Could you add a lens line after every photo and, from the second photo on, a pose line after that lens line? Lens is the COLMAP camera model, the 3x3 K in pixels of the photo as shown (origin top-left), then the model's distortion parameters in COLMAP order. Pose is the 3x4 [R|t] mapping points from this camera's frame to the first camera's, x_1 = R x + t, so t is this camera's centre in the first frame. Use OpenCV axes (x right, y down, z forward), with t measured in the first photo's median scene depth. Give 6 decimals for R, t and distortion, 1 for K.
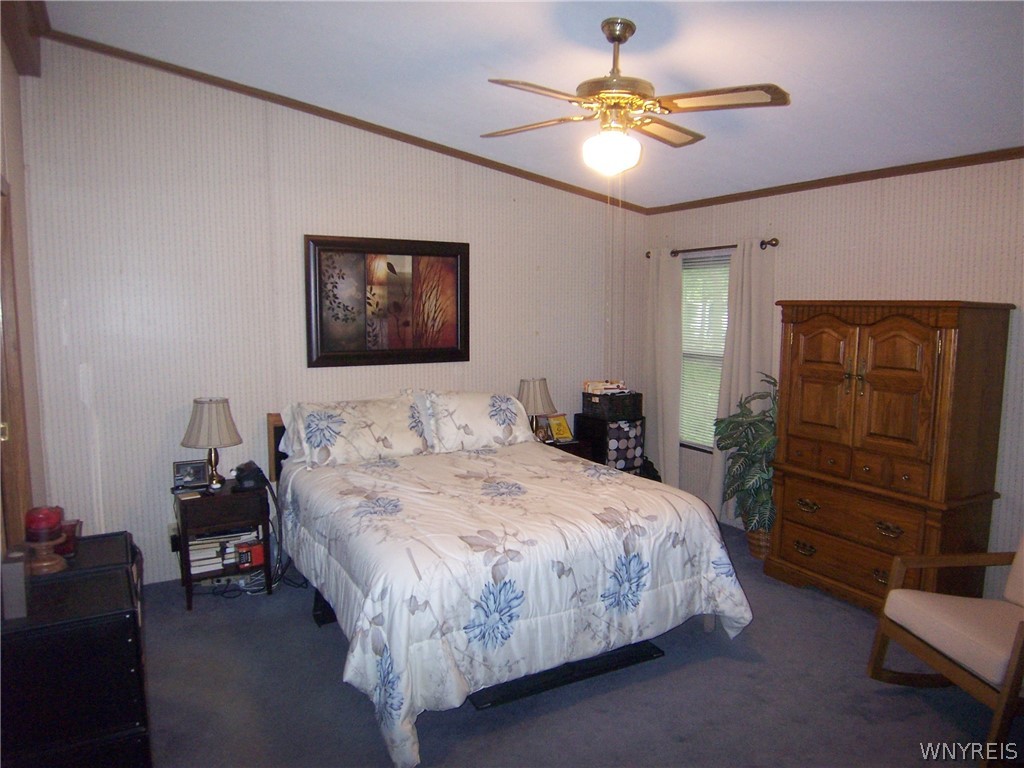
lens RADIAL K [[686.1, 0, 506.2], [0, 686.1, 379.3], [0, 0, 1]] dist [-0.018537, -0.036249]
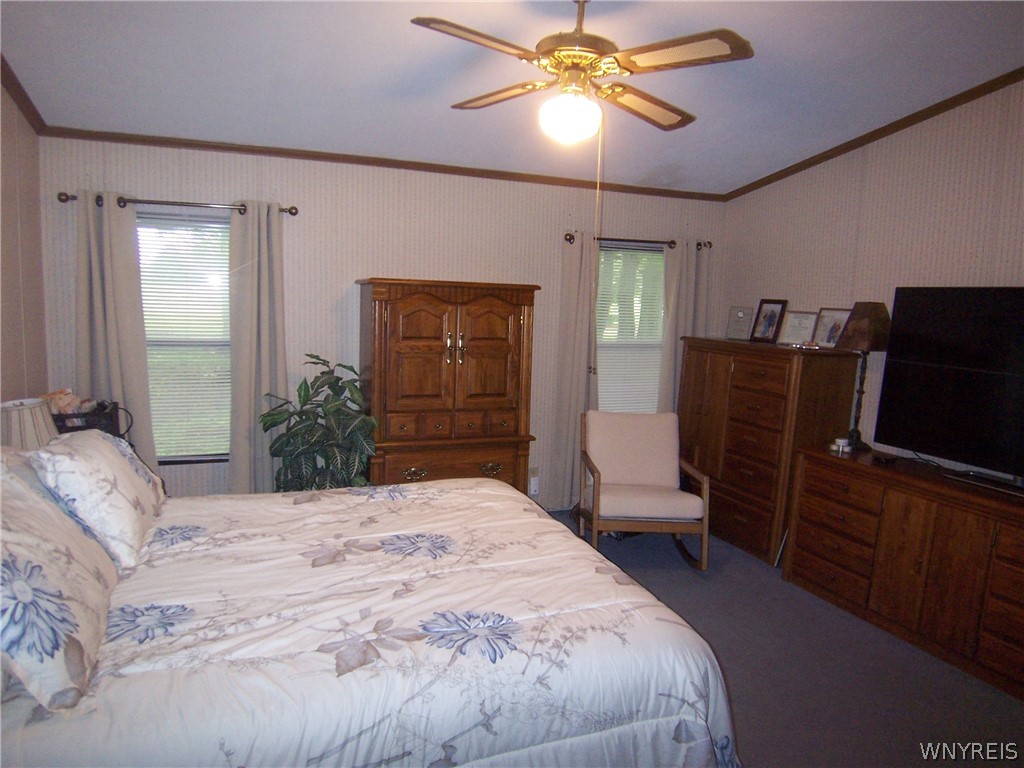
lens RADIAL K [[686.1, 0, 506.6], [0, 686.1, 380.9], [0, 0, 1]] dist [-0.018537, -0.036249]
pose [[0.131109, -0.116189, 0.984536, -0.596469], [0.071979, 0.991603, 0.107437, -0.065196], [-0.988752, 0.056780, 0.138371, 0.732789]]
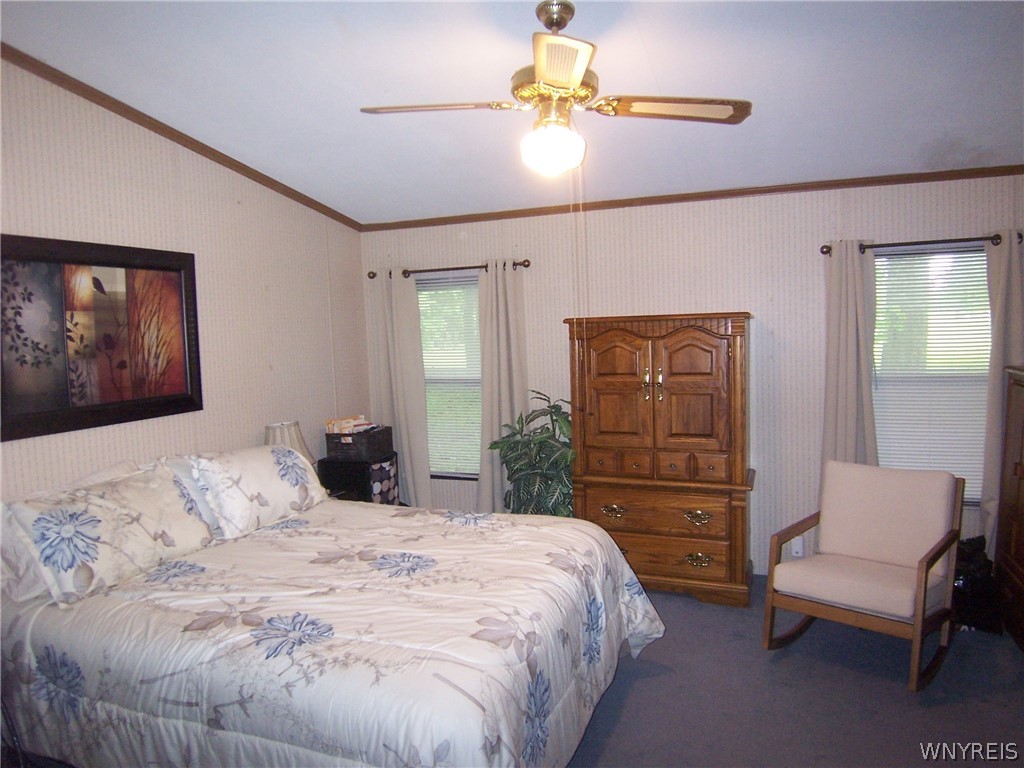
lens RADIAL K [[686.1, 0, 504.6], [0, 686.1, 378.9], [0, 0, 1]] dist [-0.018537, -0.036249]
pose [[0.775674, -0.074091, 0.626770, -0.352006], [0.101830, 0.994766, -0.008431, -0.027128], [-0.622865, 0.070364, 0.779159, 0.277974]]
